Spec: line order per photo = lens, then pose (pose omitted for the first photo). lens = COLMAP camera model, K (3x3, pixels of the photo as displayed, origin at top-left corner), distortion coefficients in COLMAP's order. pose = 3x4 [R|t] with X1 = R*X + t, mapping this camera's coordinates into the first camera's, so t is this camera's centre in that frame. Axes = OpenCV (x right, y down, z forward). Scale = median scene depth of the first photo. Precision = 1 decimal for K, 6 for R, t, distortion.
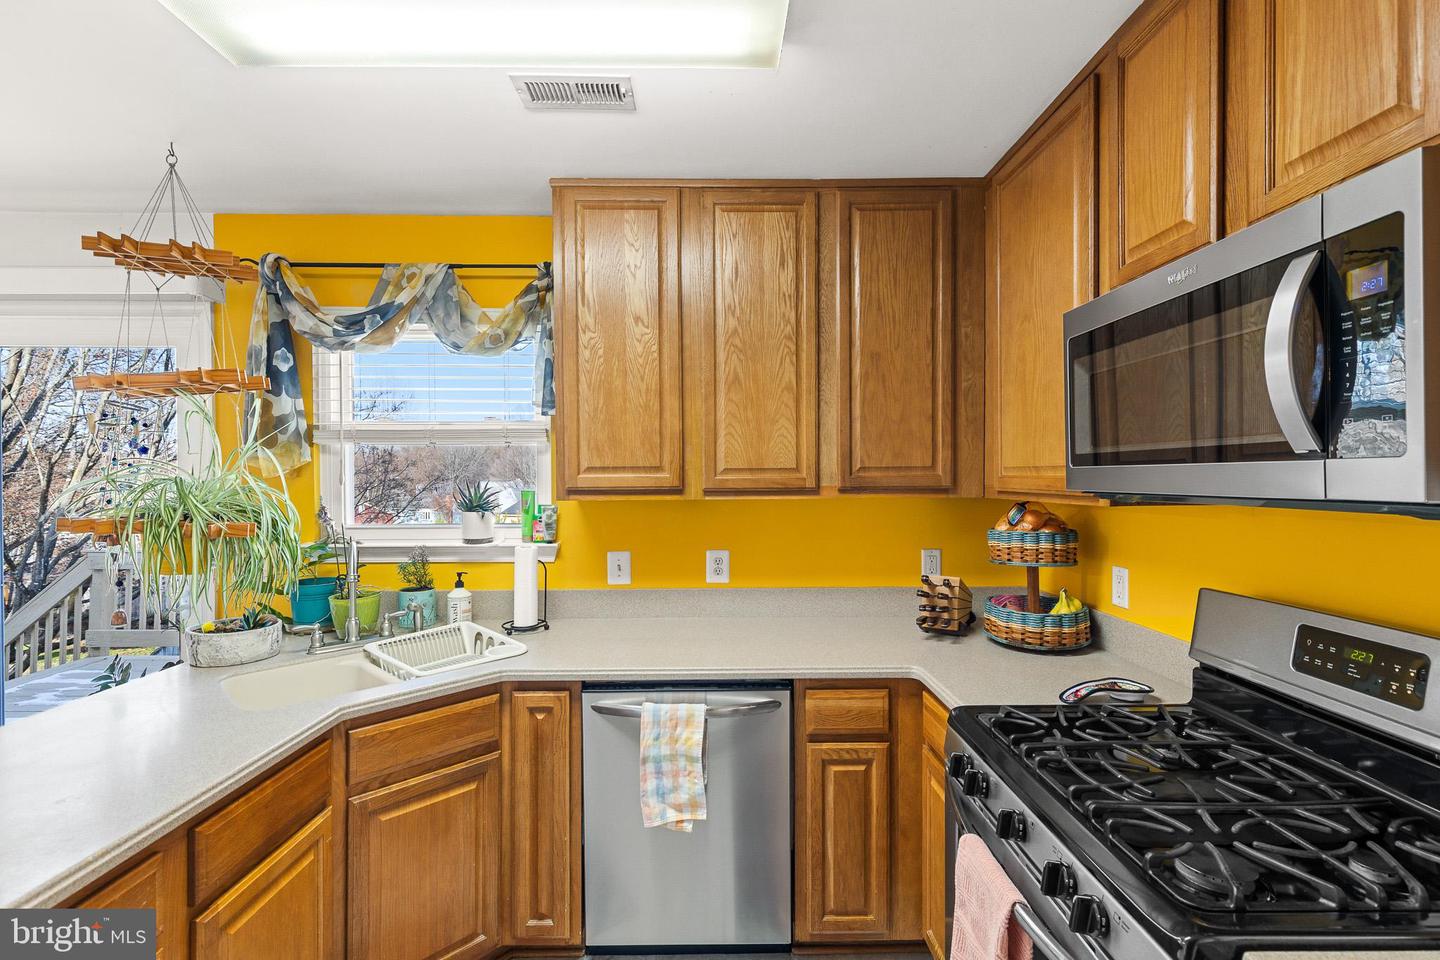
lens RADIAL K [[645.0, 0, 717.4], [0, 645.0, 479.5], [0, 0, 1]] dist [0.005450, 0.000447]
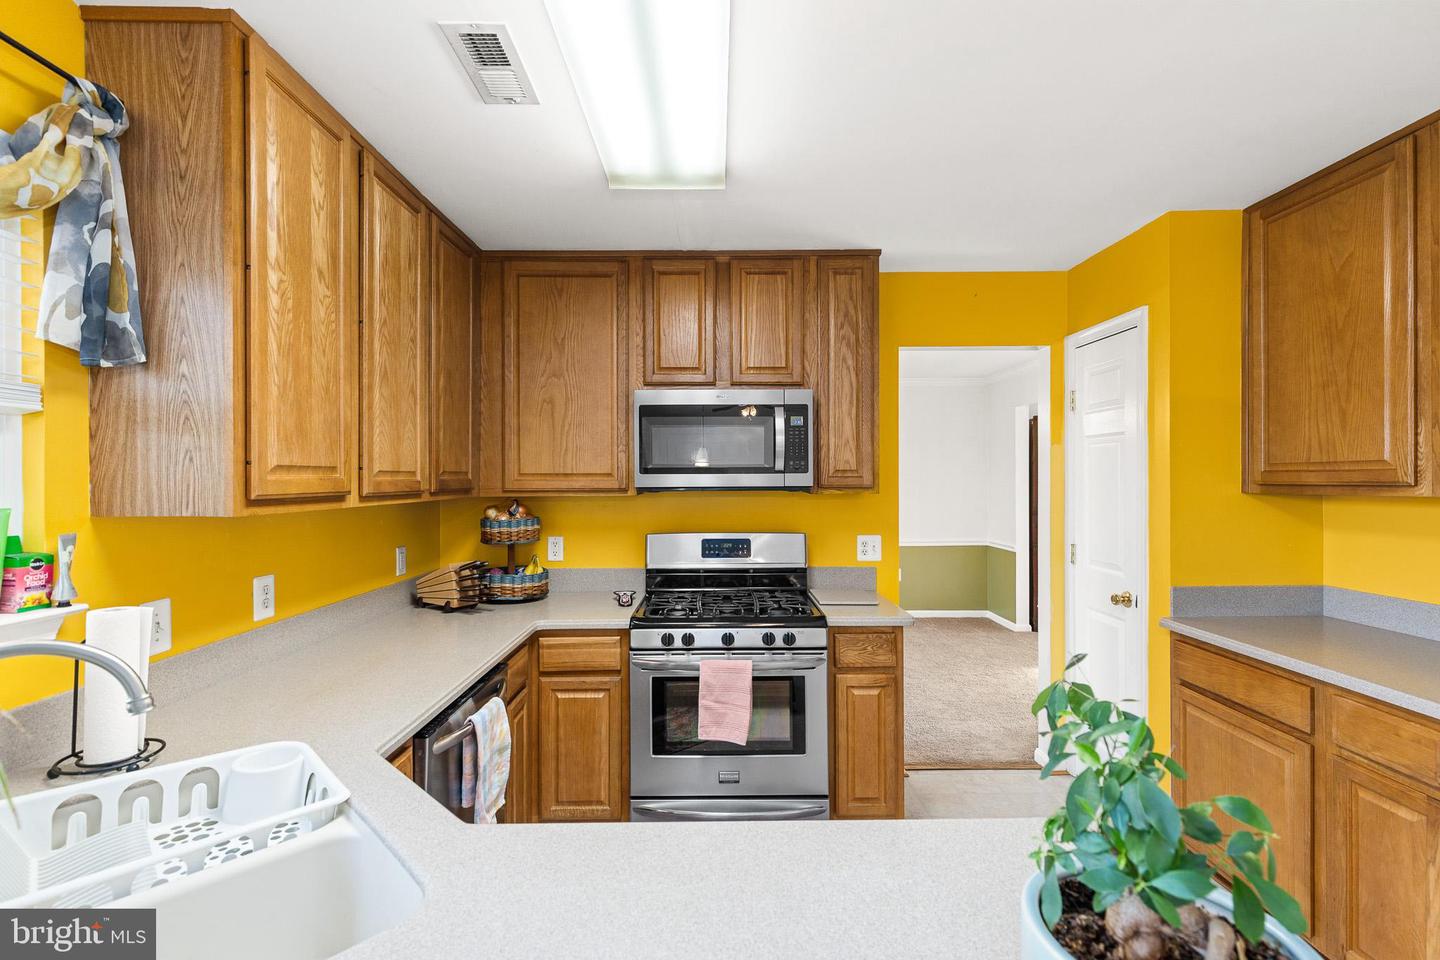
lens RADIAL K [[645.0, 0, 718.2], [0, 645.0, 479.9], [0, 0, 1]] dist [0.005450, 0.000447]
pose [[0.006430, 0.003626, 0.999973, -0.888384], [0.009081, 0.999952, -0.003684, 0.003371], [-0.999938, 0.009105, 0.006397, 0.525355]]
